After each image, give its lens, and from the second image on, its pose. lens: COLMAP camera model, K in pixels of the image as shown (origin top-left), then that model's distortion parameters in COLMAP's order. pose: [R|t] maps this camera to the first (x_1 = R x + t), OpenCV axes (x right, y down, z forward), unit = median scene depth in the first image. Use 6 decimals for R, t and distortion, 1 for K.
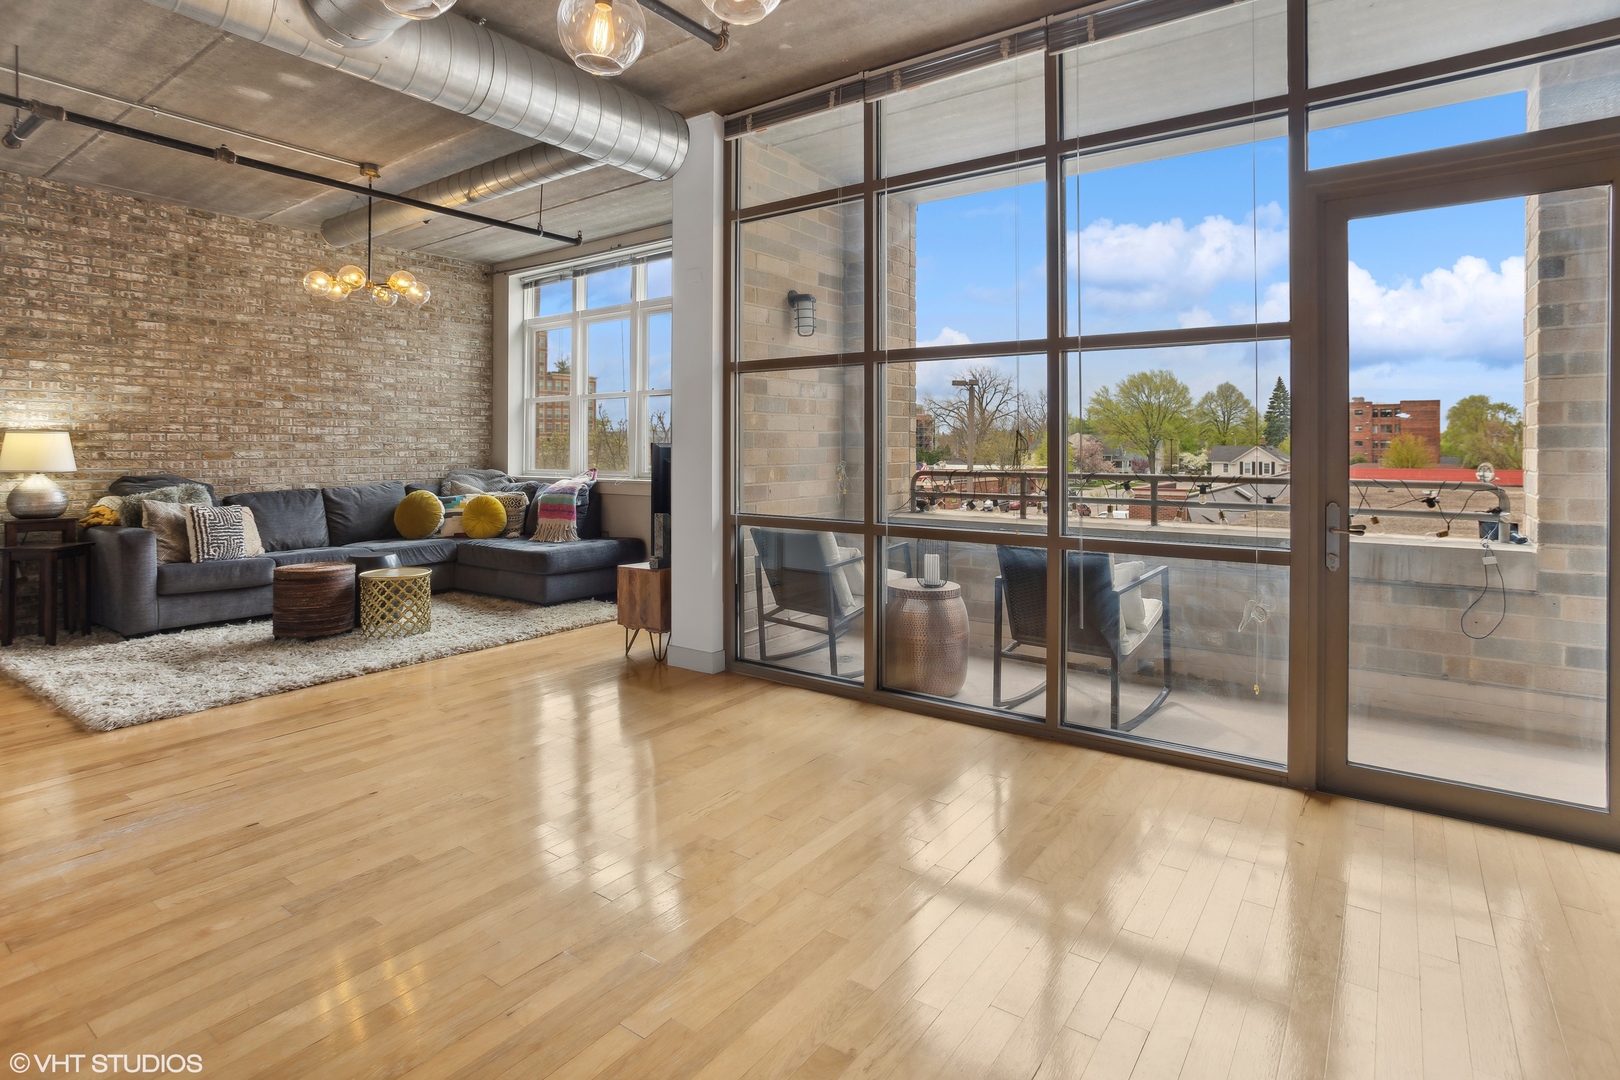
lens RADIAL K [[798.6, 0, 841.3], [0, 798.6, 471.3], [0, 0, 1]] dist [-0.060127, 0.032566]
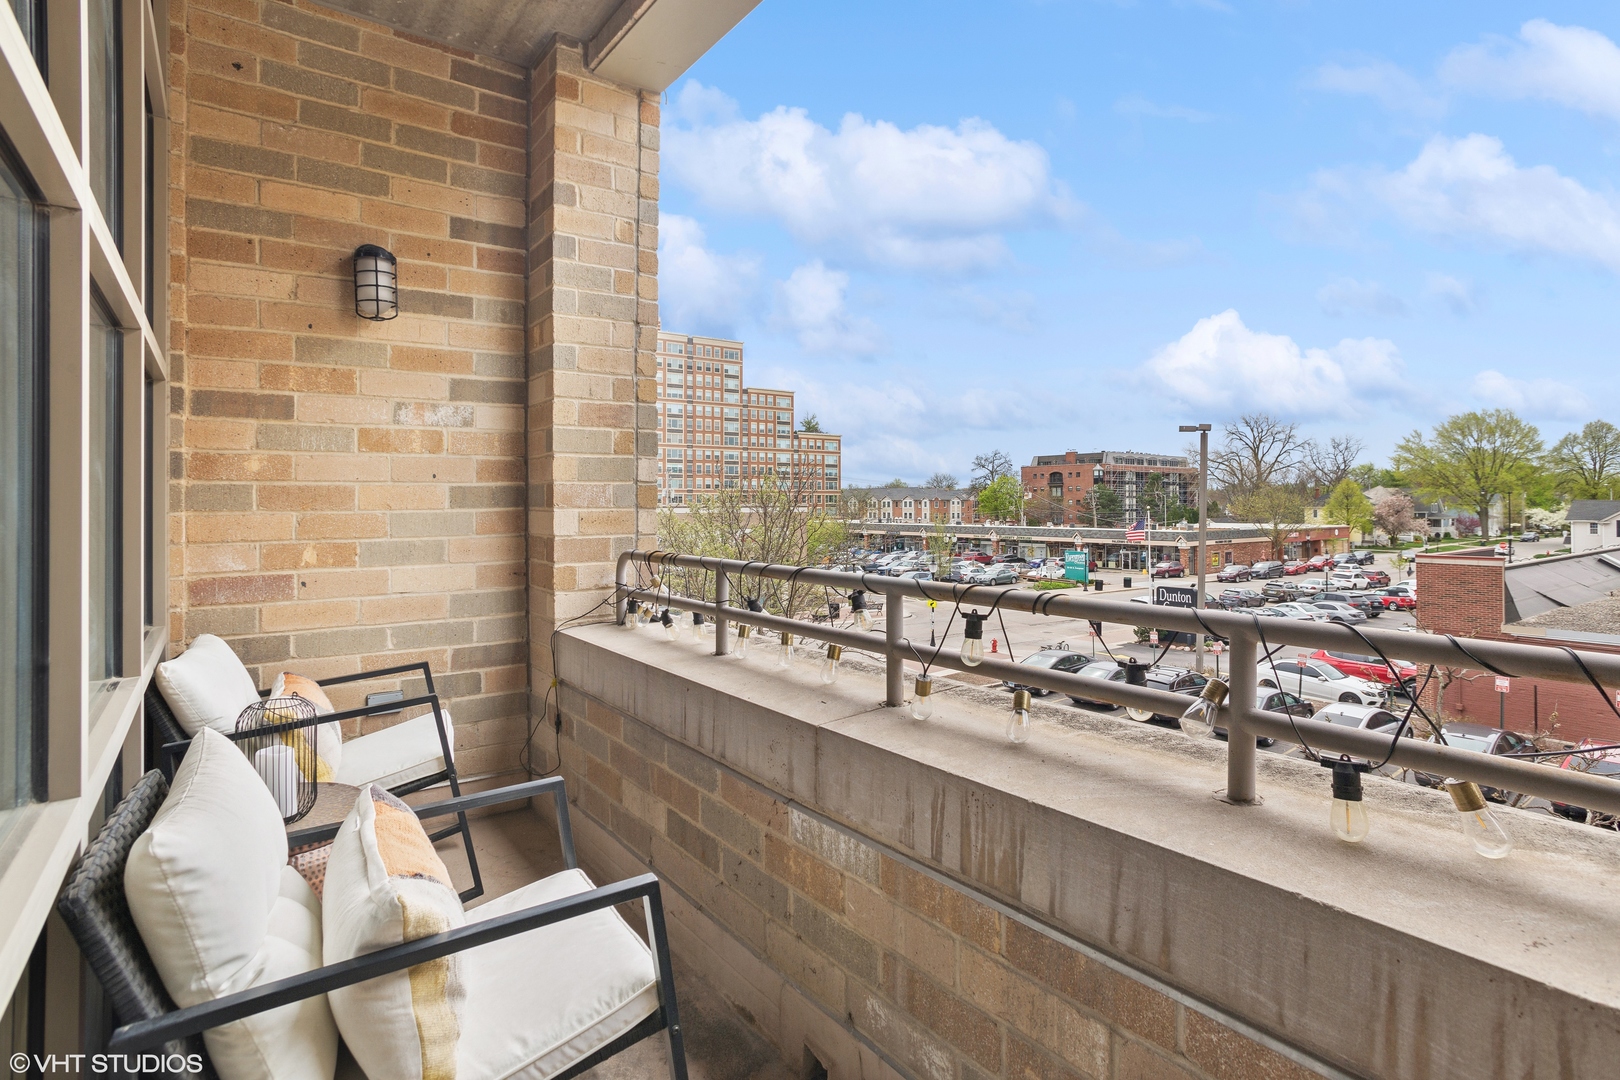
lens RADIAL K [[813.8, 0, 829.7], [0, 813.8, 507.0], [0, 0, 1]] dist [-0.064820, 0.035812]
pose [[0.949474, -0.002730, -0.313834, 0.435742], [-0.005723, 0.999645, -0.026010, -0.017737], [0.313793, 0.026492, 0.949122, 0.531493]]
